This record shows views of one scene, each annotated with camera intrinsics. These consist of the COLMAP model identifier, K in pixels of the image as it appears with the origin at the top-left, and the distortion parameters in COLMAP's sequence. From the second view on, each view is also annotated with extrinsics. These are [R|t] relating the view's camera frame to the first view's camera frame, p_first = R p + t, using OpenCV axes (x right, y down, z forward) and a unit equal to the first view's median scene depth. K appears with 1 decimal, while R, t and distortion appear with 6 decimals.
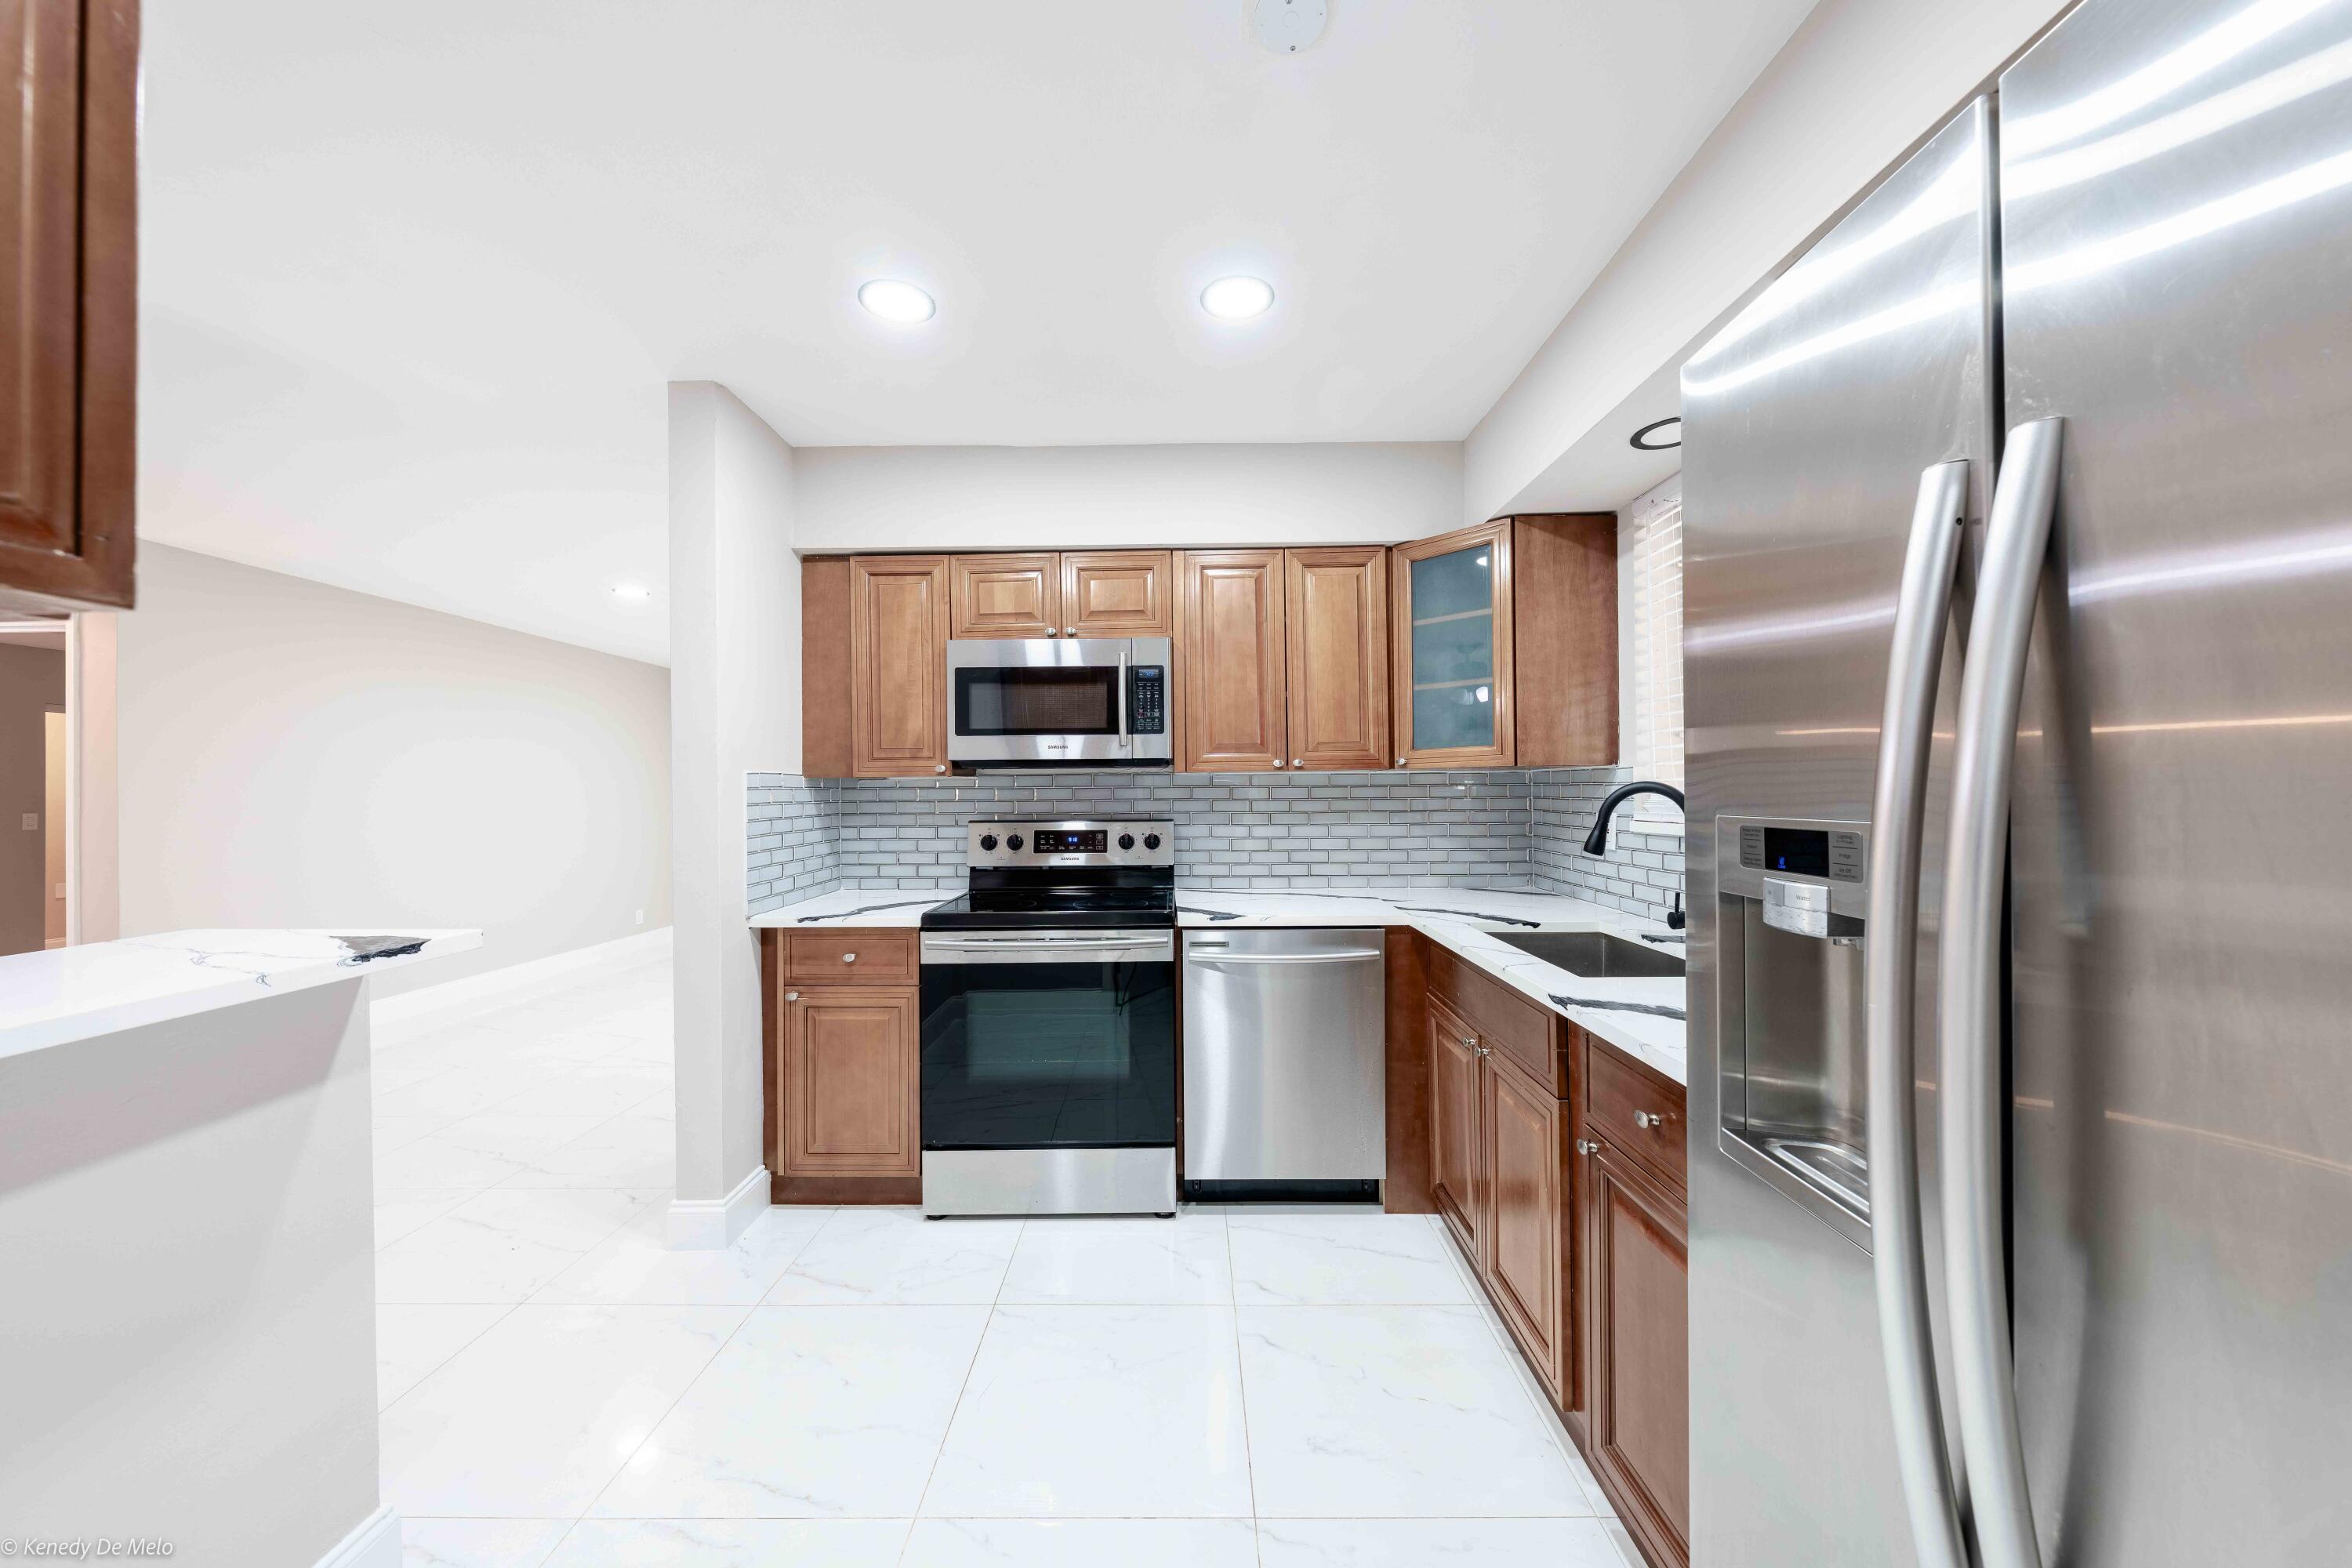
lens RADIAL K [[812.1, 0, 1178.0], [0, 812.1, 785.3], [0, 0, 1]] dist [-0.001215, -0.000220]
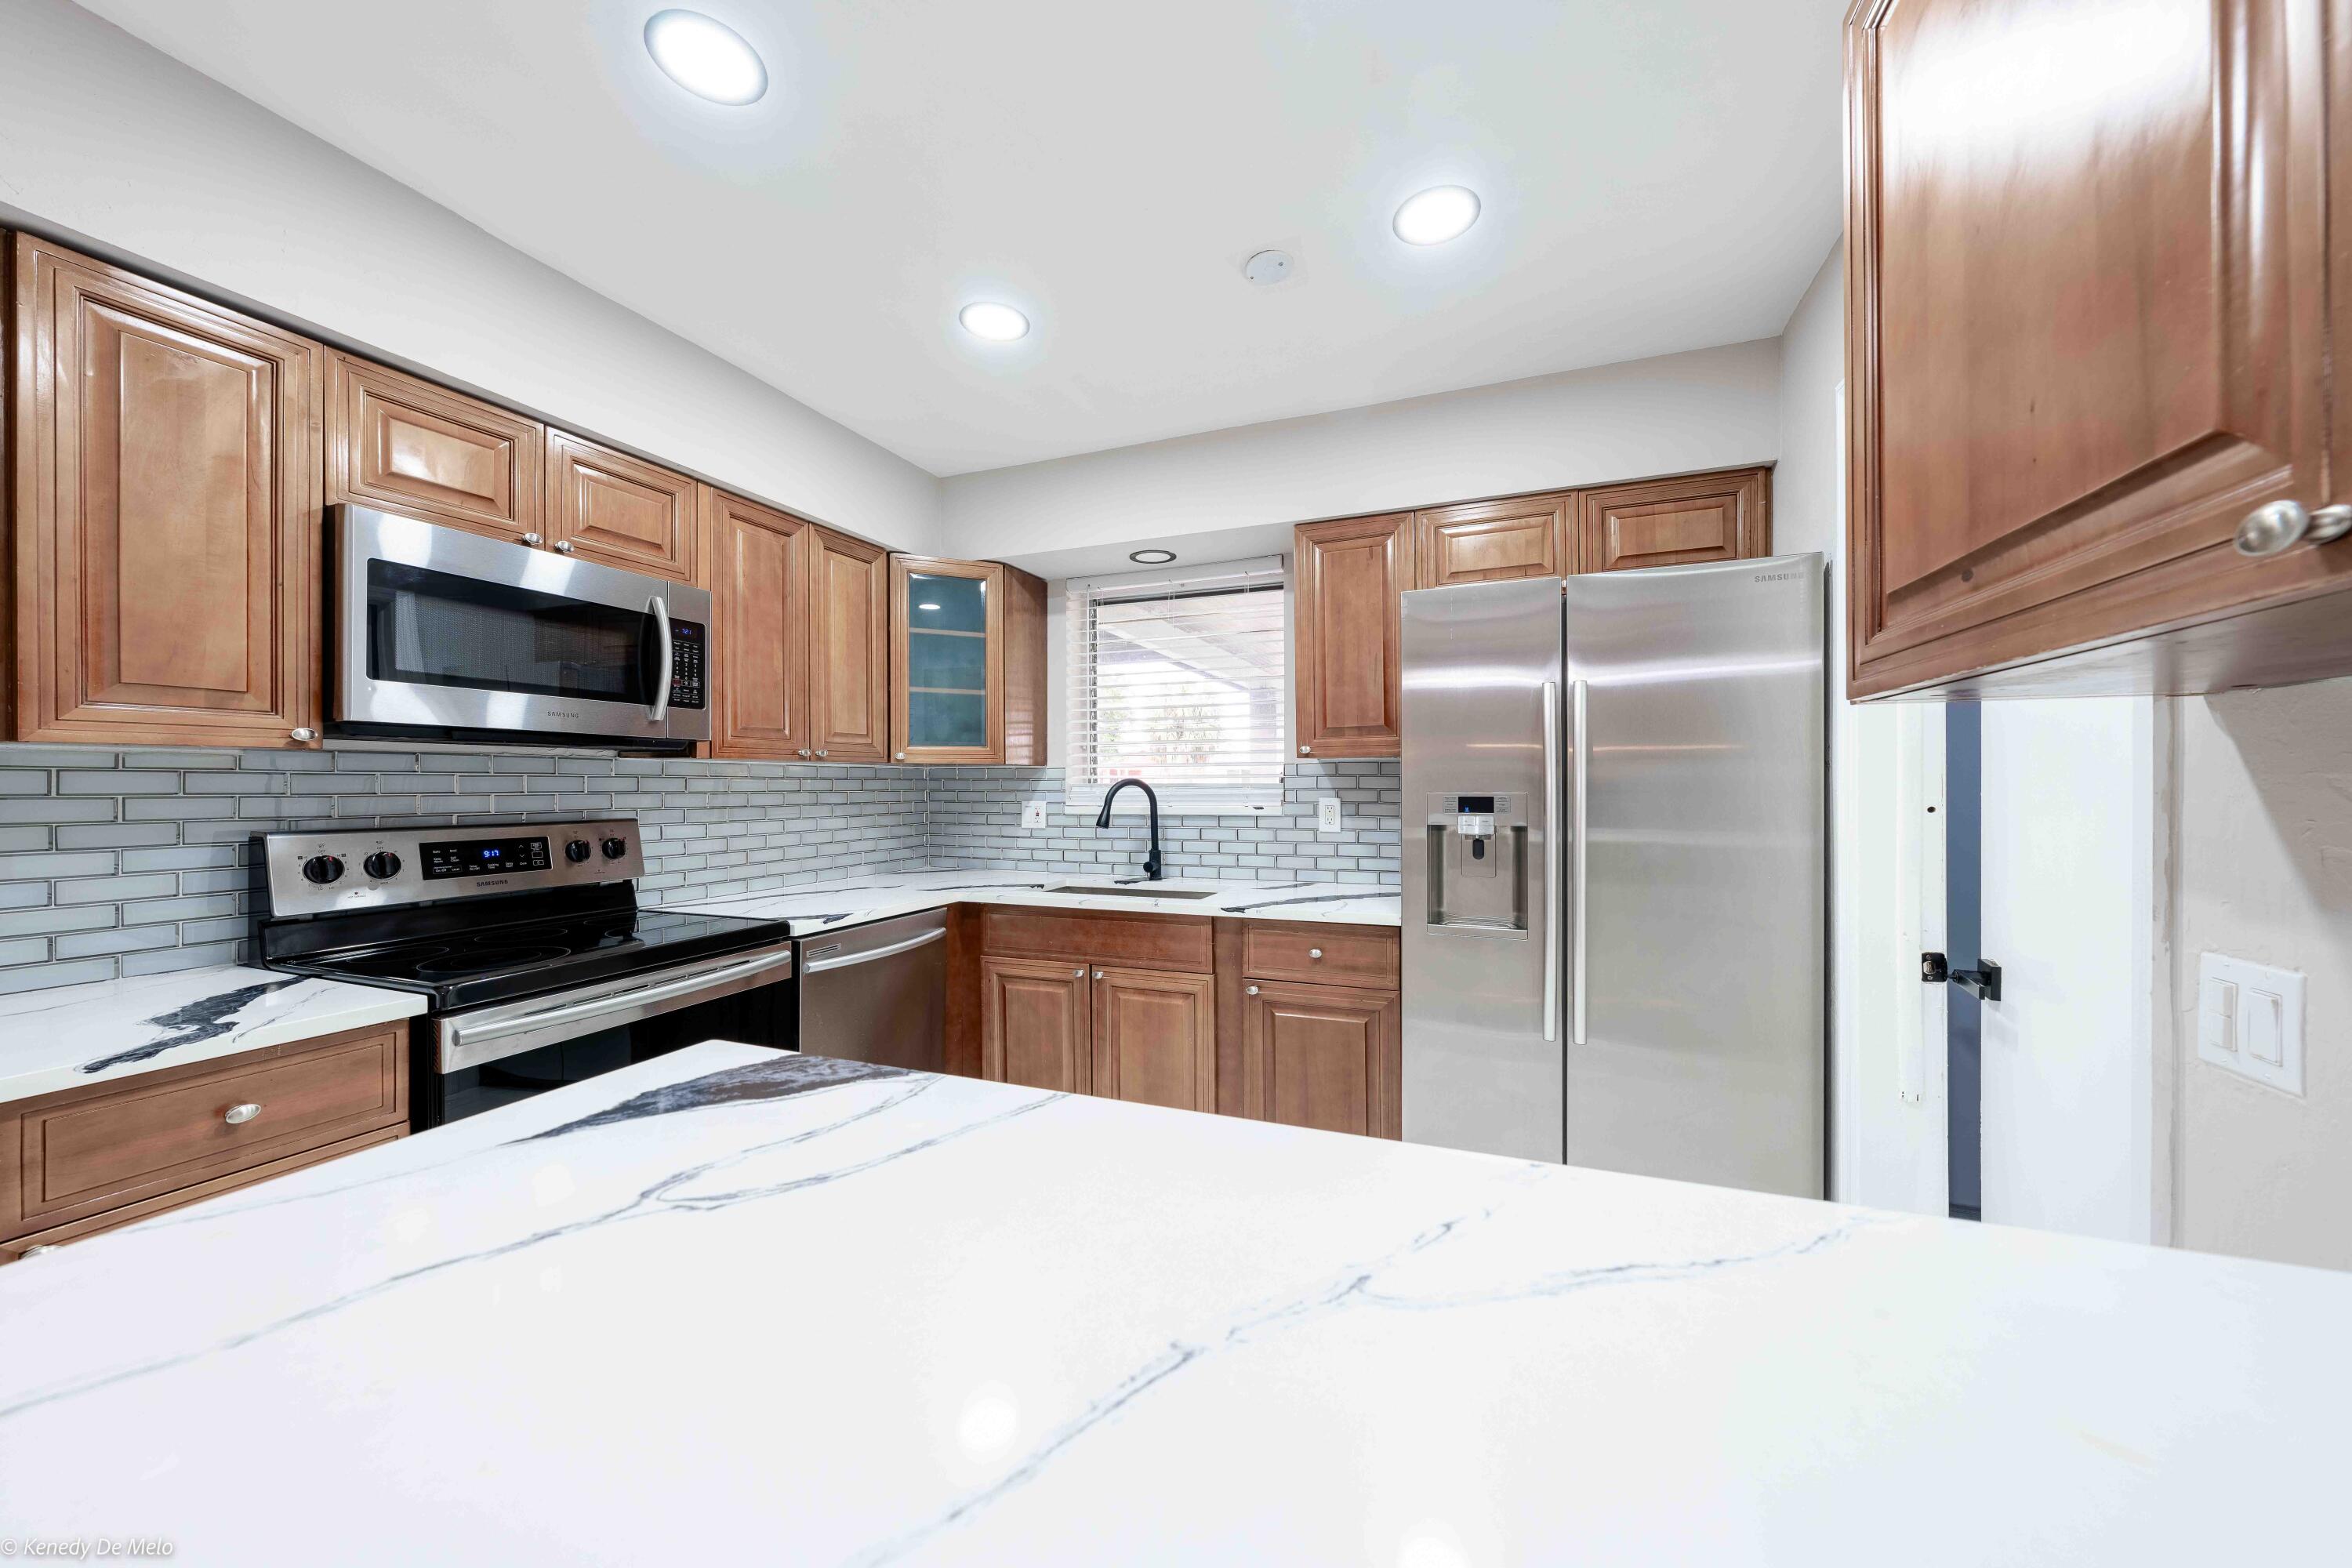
lens RADIAL K [[812.1, 0, 1178.0], [0, 812.1, 785.3], [0, 0, 1]] dist [-0.001215, -0.000220]
pose [[0.363302, 0.007396, 0.931642, -0.581310], [-0.008358, 0.999954, -0.004679, 0.011013], [-0.931634, -0.006087, 0.363347, 0.266502]]
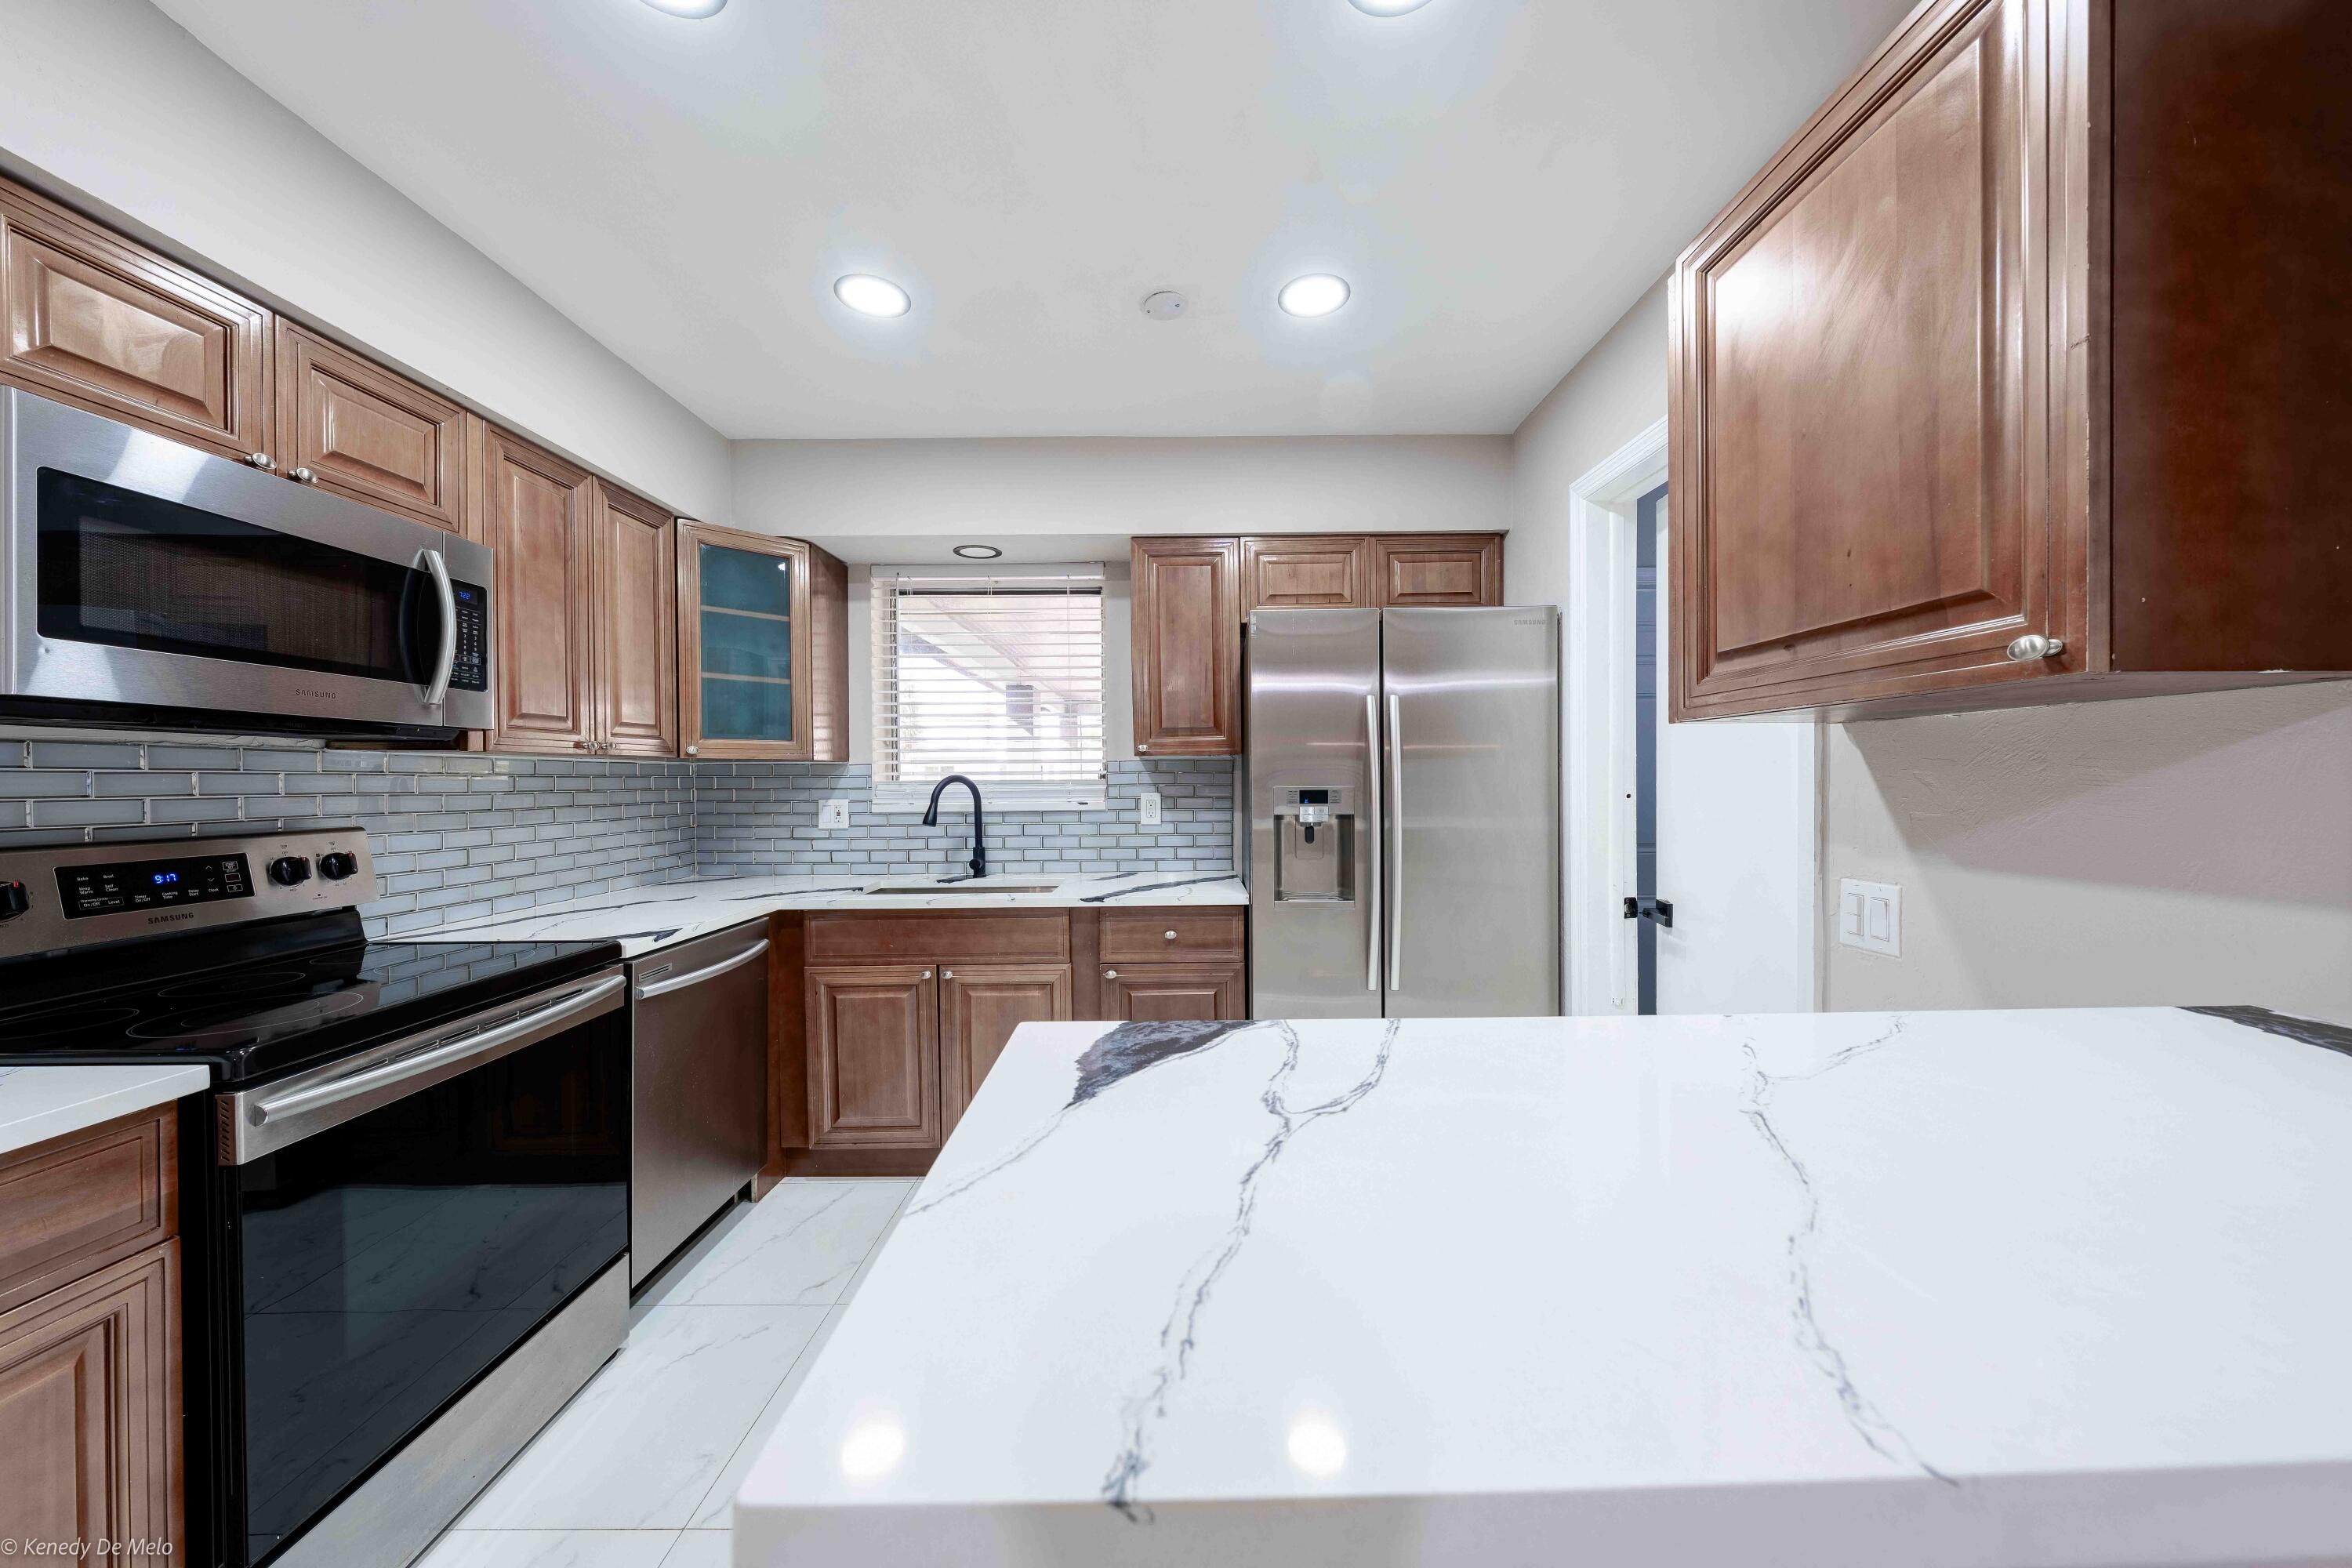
lens RADIAL K [[809.1, 0, 1178.3], [0, 809.1, 786.6], [0, 0, 1]] dist [-0.000912, -0.000095]
pose [[-0.003129, 0.000398, 0.999995, -0.660125], [-0.001483, 0.999999, -0.000403, 0.012457], [-0.999994, -0.001484, -0.003128, 0.431999]]
